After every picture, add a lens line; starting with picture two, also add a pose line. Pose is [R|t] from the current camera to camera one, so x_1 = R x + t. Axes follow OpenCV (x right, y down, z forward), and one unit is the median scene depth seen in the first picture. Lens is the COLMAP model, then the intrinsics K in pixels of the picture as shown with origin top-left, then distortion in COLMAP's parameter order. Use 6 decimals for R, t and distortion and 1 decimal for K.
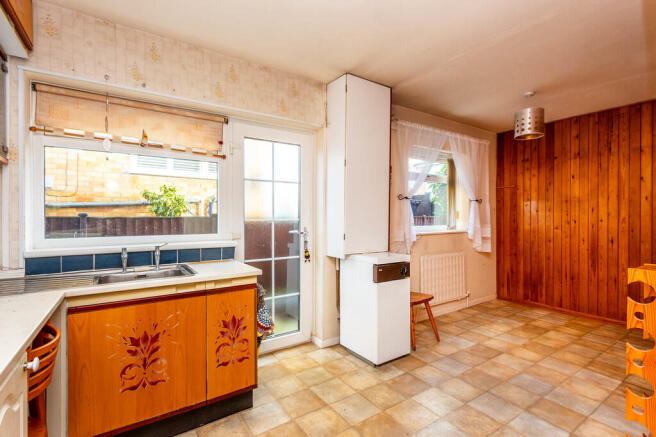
lens RADIAL K [[315.4, 0, 328.0], [0, 315.4, 218.5], [0, 0, 1]] dist [-0.001044, -0.000364]
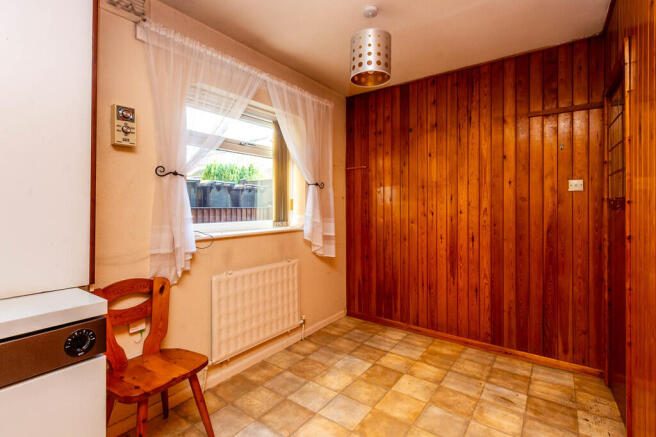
lens RADIAL K [[306.2, 0, 326.6], [0, 306.2, 209.5], [0, 0, 1]] dist [-0.000502, 0.000009]
pose [[0.944360, -0.005982, 0.328859, 0.292864], [0.005125, 0.999981, 0.003472, -0.003445], [-0.328873, -0.001594, 0.944373, 0.377176]]
